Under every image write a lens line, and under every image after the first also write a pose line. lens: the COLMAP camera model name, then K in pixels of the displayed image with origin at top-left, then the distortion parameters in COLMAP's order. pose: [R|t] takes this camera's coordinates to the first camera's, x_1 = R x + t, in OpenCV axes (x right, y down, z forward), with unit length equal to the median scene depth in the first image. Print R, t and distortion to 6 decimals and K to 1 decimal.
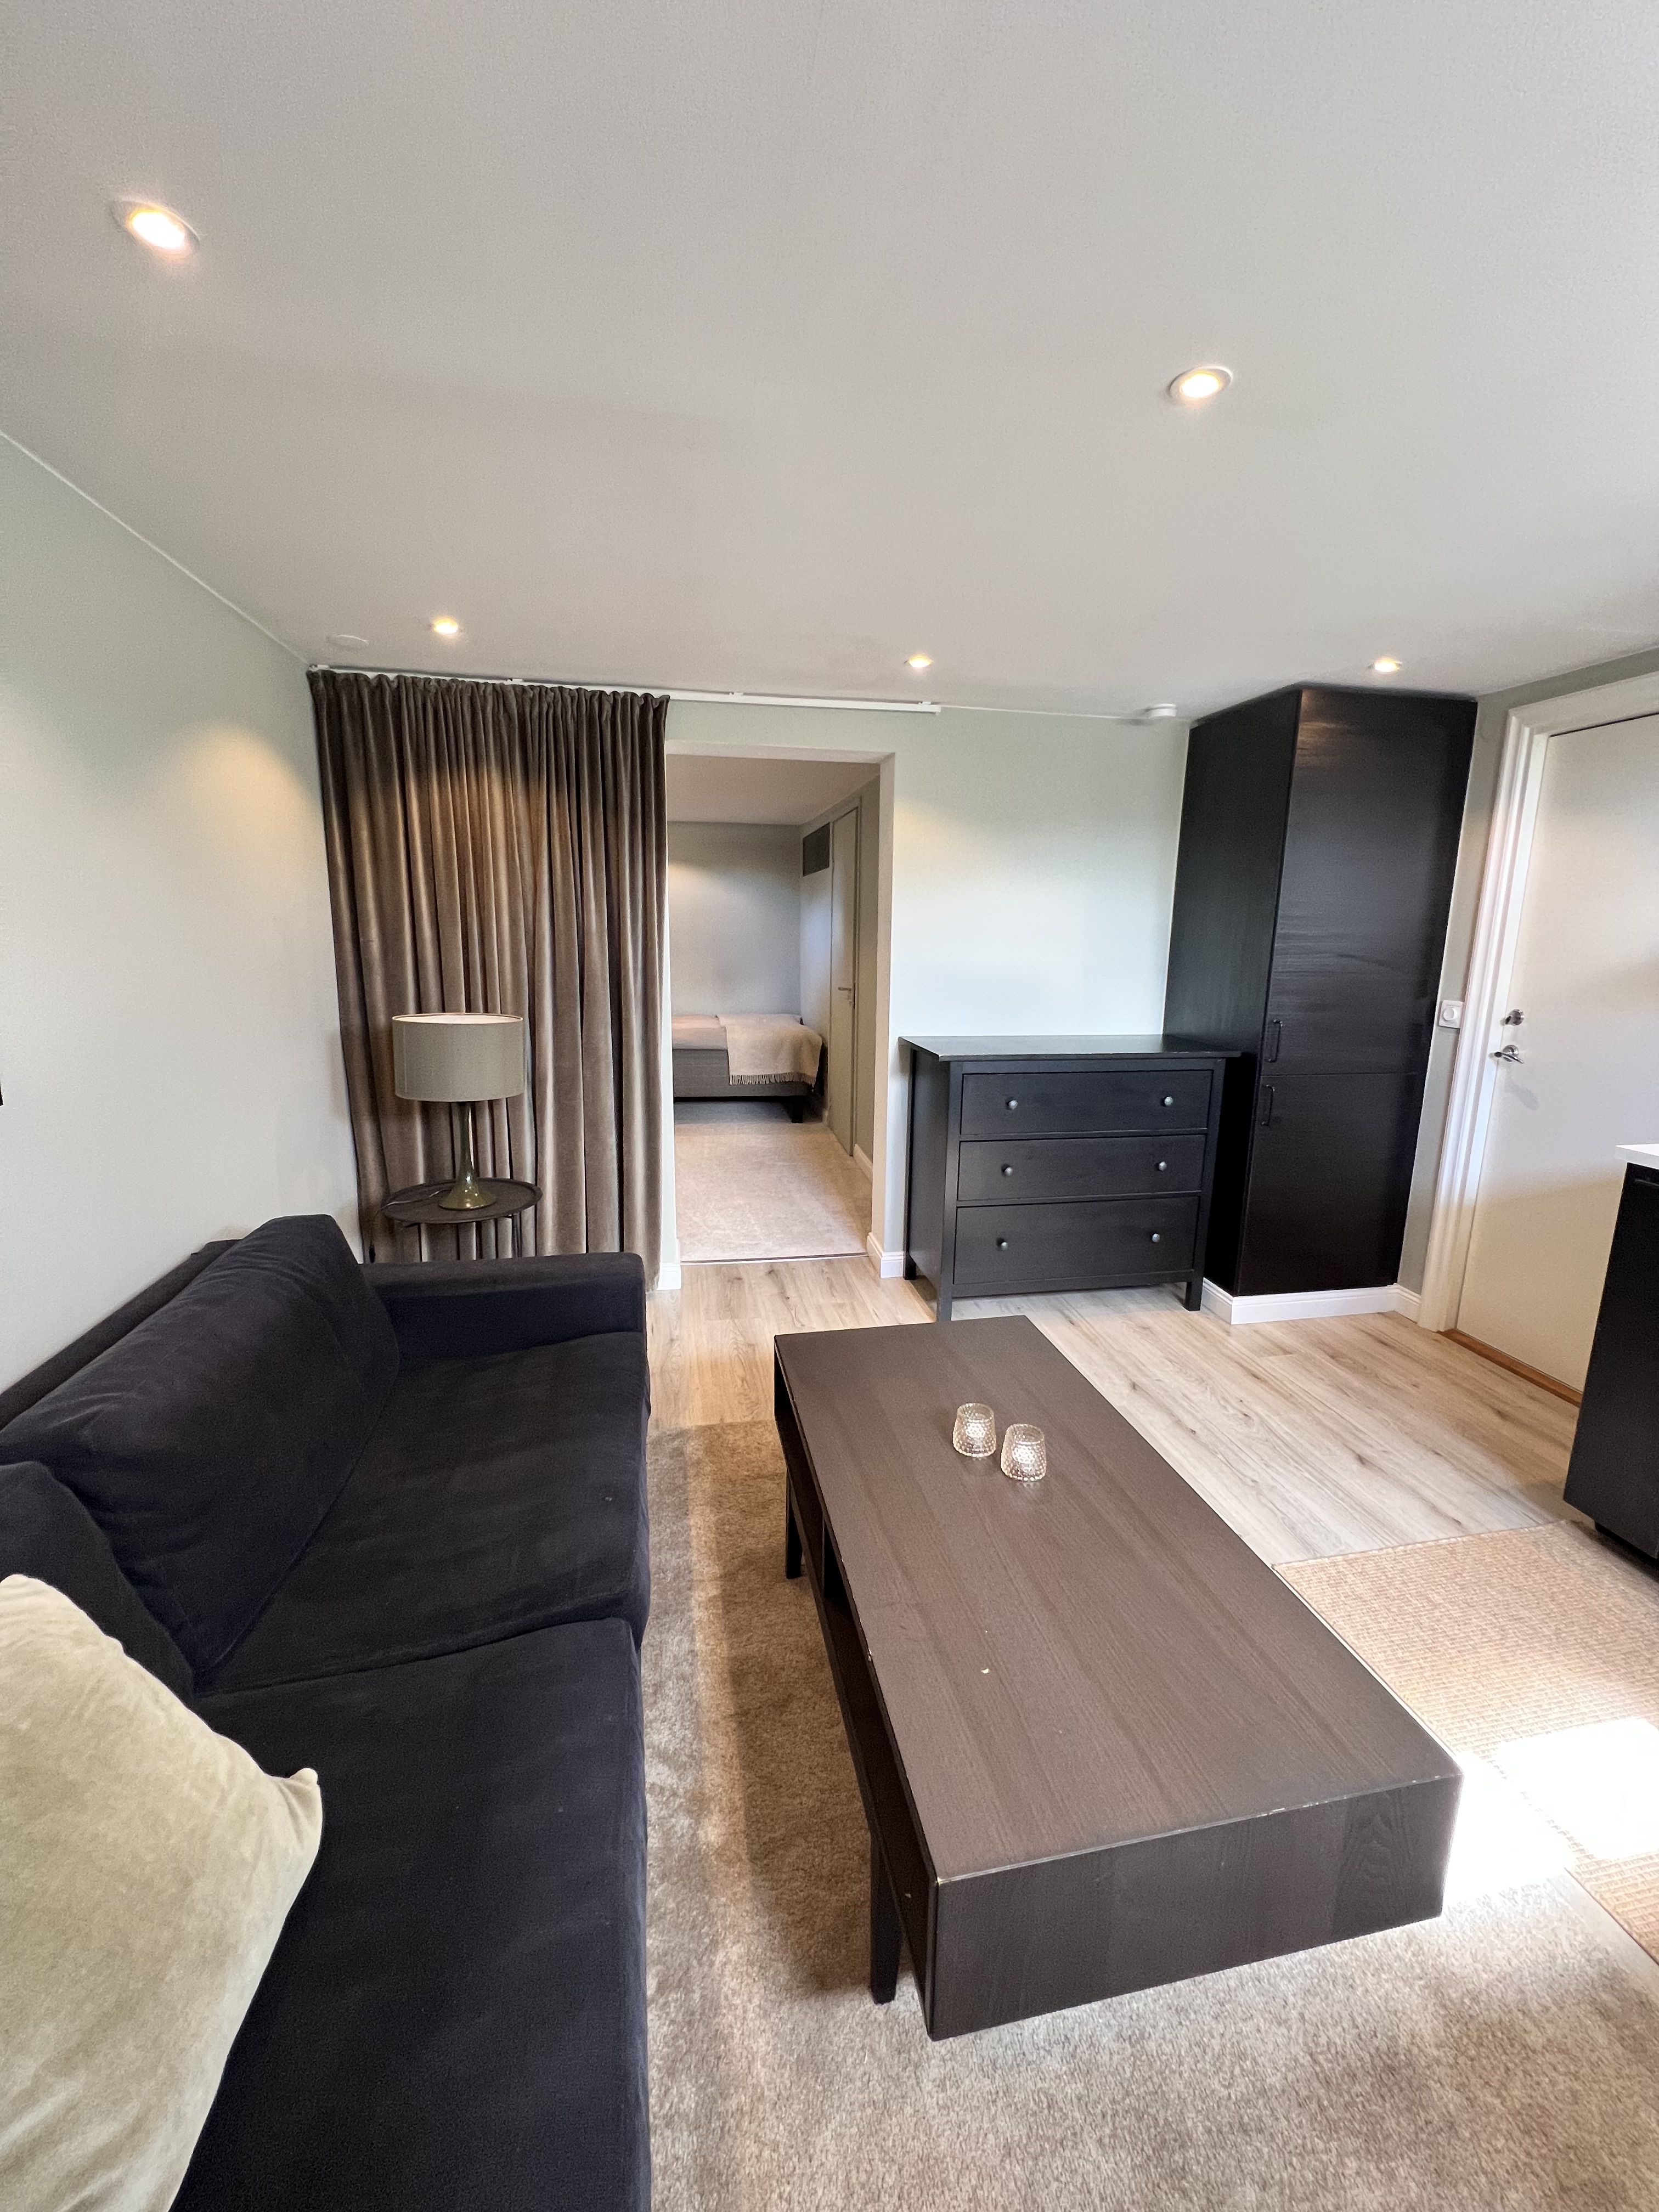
lens RADIAL K [[887.4, 0, 836.2], [0, 887.4, 1099.2], [0, 0, 1]] dist [-0.002378, -0.000277]
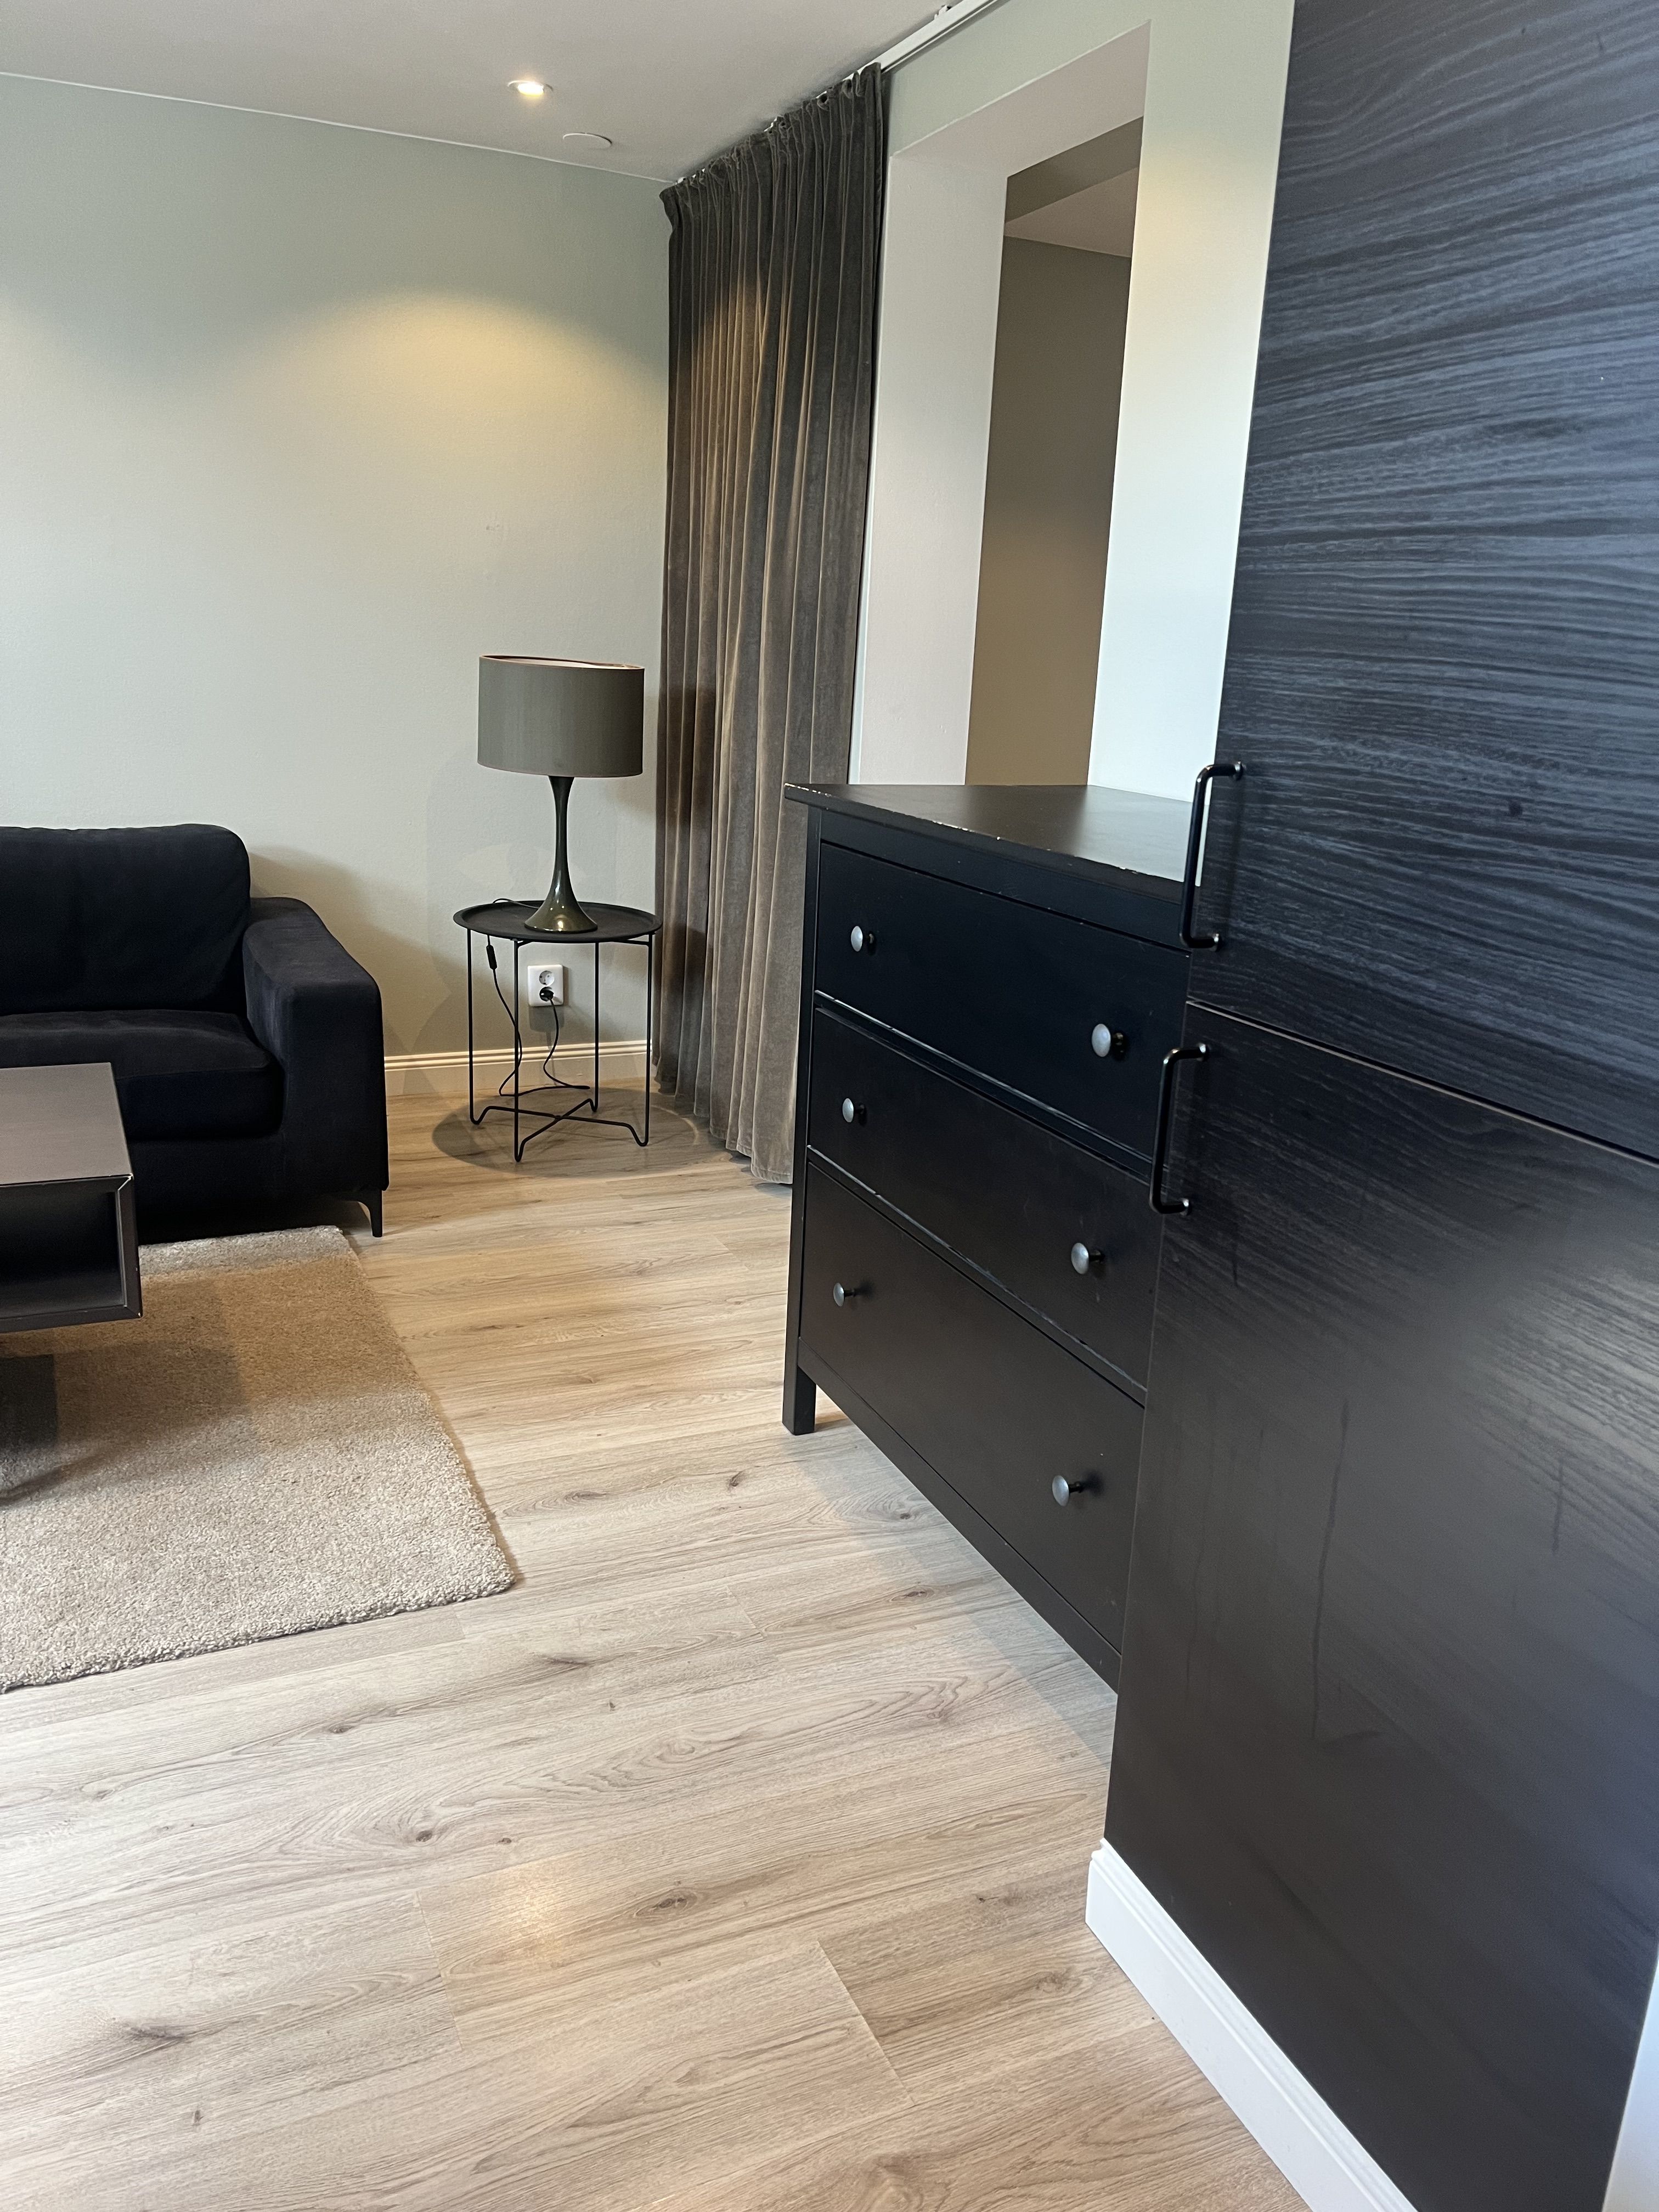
lens RADIAL K [[1667.6, 0, 829.5], [0, 1667.6, 1106.0], [0, 0, 1]] dist [0.048093, -0.052782]
pose [[0.230972, 0.260230, -0.937514, 0.950740], [-0.223064, 0.952066, 0.209314, -0.077538], [0.947045, 0.160780, 0.277949, 0.847370]]
